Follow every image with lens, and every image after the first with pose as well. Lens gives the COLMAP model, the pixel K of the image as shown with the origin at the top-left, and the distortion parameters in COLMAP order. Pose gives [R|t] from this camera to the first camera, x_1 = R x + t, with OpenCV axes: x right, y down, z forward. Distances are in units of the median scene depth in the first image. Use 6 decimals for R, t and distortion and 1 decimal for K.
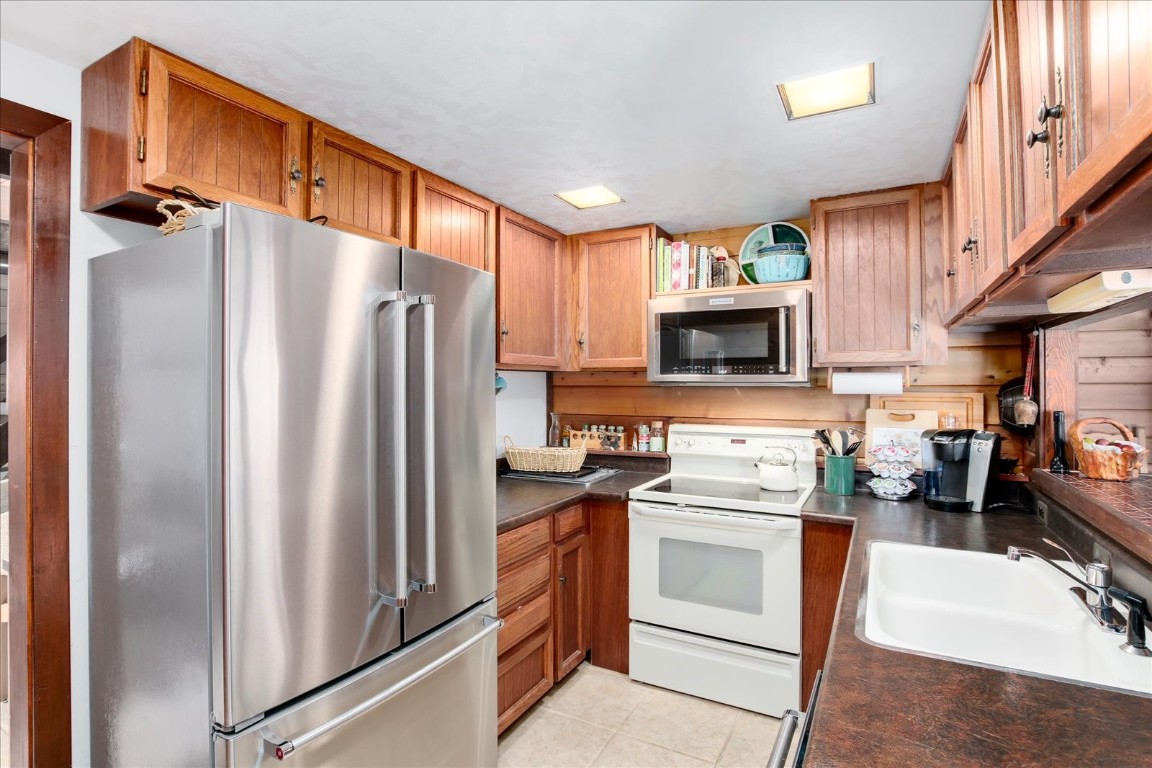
lens RADIAL K [[551.8, 0, 568.1], [0, 551.8, 385.5], [0, 0, 1]] dist [-0.040127, 0.005647]
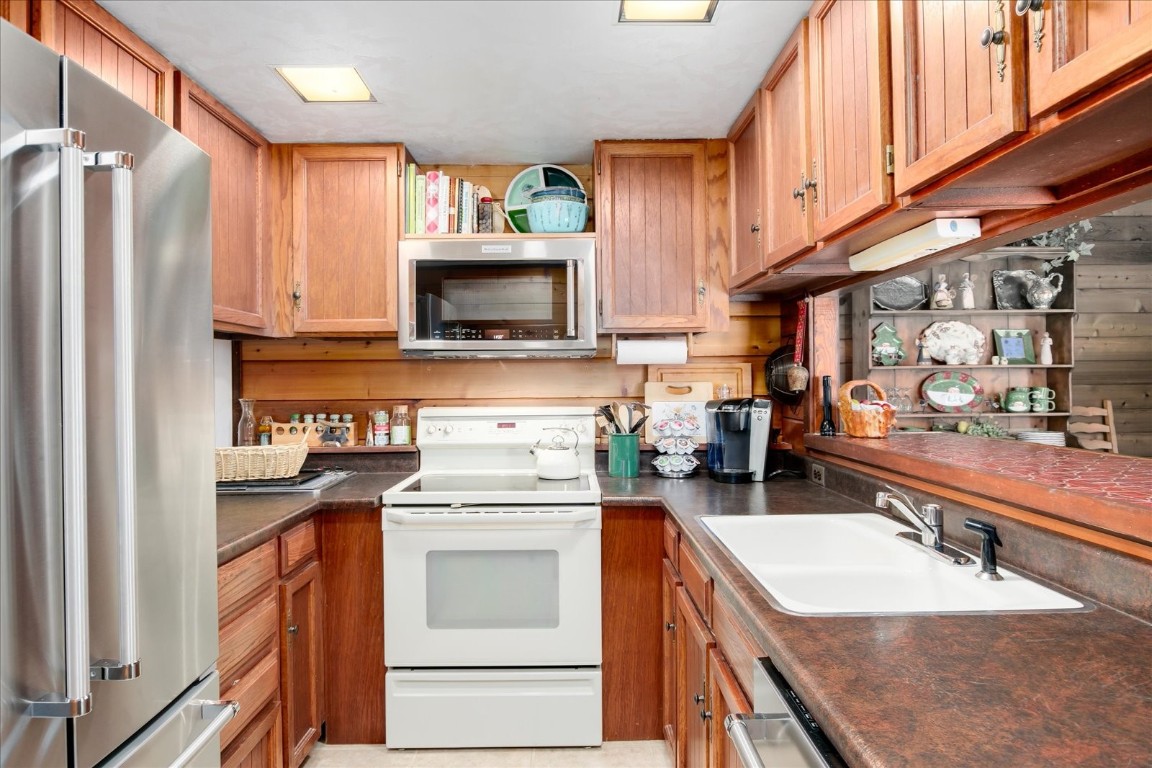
lens RADIAL K [[658.8, 0, 568.4], [0, 658.8, 382.2], [0, 0, 1]] dist [-0.032472, 0.013767]
pose [[0.871073, -0.006375, 0.491113, -0.105976], [0.006969, 0.999976, 0.000619, 0.043051], [-0.491105, 0.002883, 0.871096, 0.111149]]
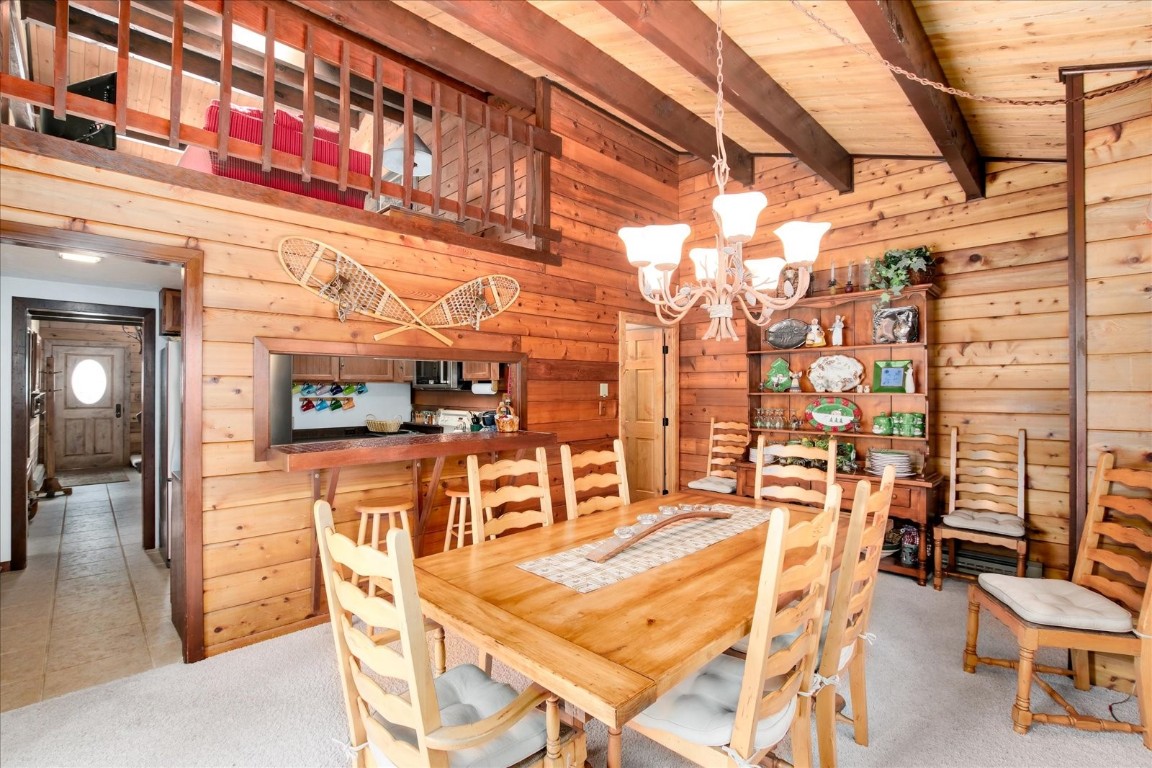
lens RADIAL K [[512.5, 0, 576.0], [0, 512.5, 384.0], [0, 0, 1]] dist [-0.021501, 0.001041]
pose [[0.960009, 0.000622, -0.279967, 1.389572], [-0.003258, 0.999955, -0.008948, -0.005428], [0.279949, 0.009502, 0.959968, -0.728418]]
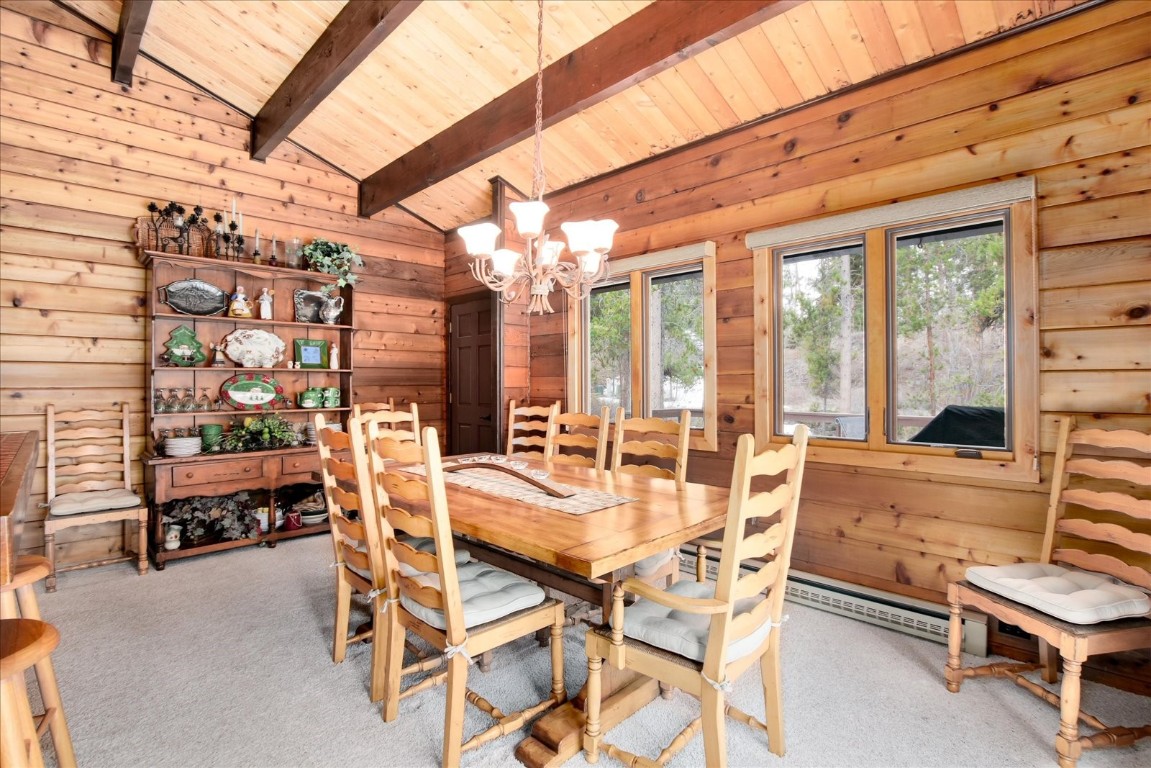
lens RADIAL K [[536.9, 0, 575.5], [0, 536.9, 384.0], [0, 0, 1]] dist [-0.040501, 0.000477]
pose [[0.274532, -0.000216, 0.961578, 0.401018], [0.002798, 0.999996, -0.000574, 0.058222], [-0.961574, 0.002848, 0.274532, -0.268545]]
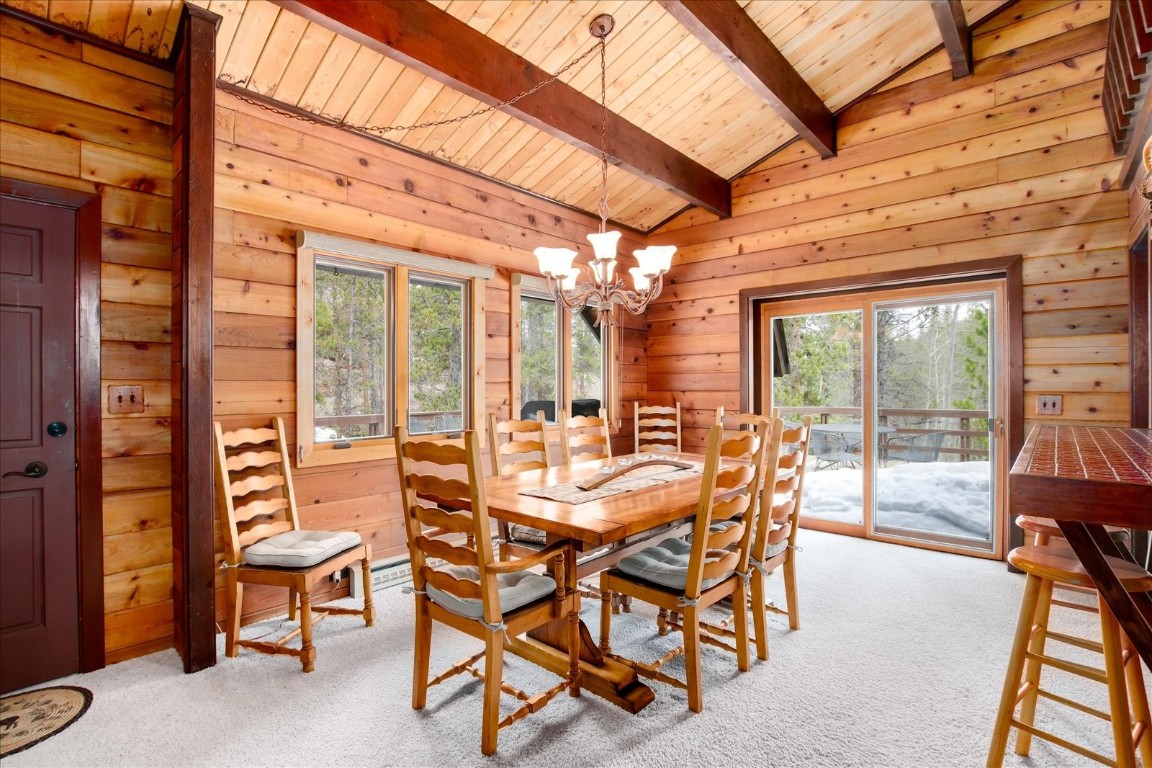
lens RADIAL K [[537.4, 0, 576.0], [0, 537.4, 384.0], [0, 0, 1]] dist [-0.040501, 0.000477]
pose [[-0.971967, 0.014751, 0.234652, 1.177417], [0.013040, 0.999876, -0.008845, 0.058257], [-0.234754, -0.005537, -0.972039, 1.235173]]
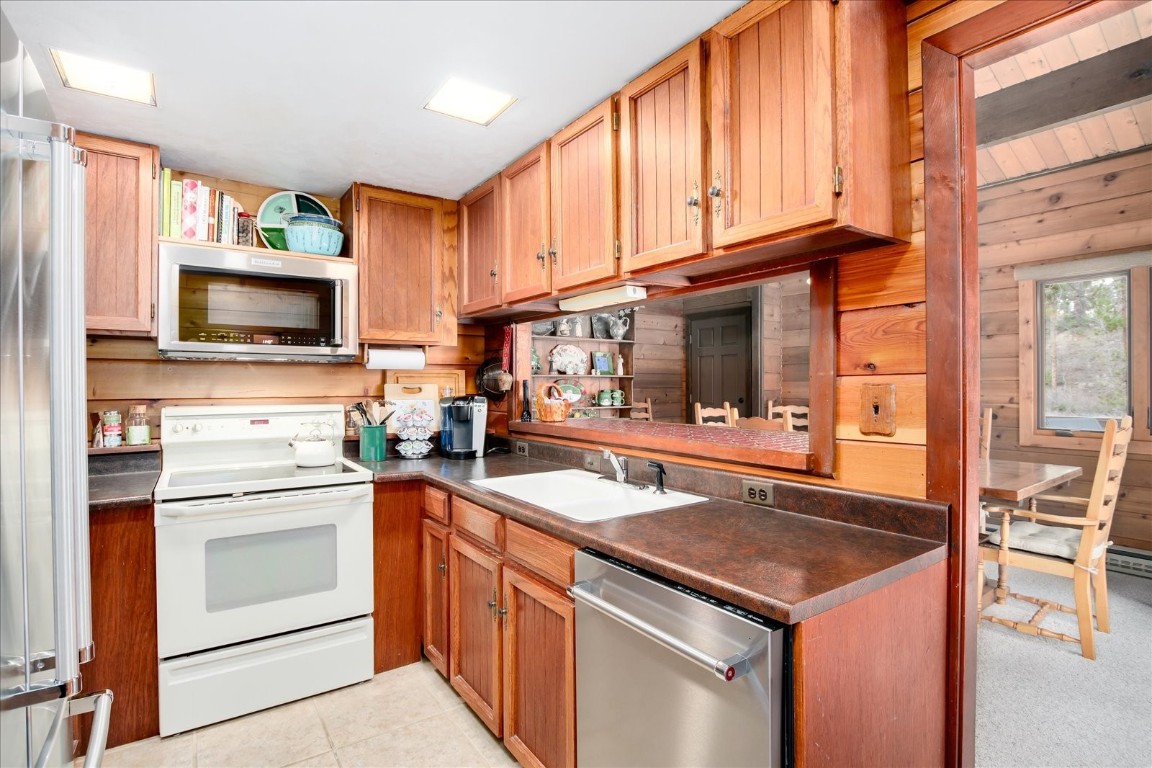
lens RADIAL K [[551.8, 0, 568.1], [0, 551.8, 385.5], [0, 0, 1]] dist [-0.040127, 0.005647]
pose [[0.445533, -0.000279, 0.895266, -0.304277], [0.001592, 0.999999, -0.000481, 0.049511], [-0.895264, 0.001640, 0.445532, 0.166787]]
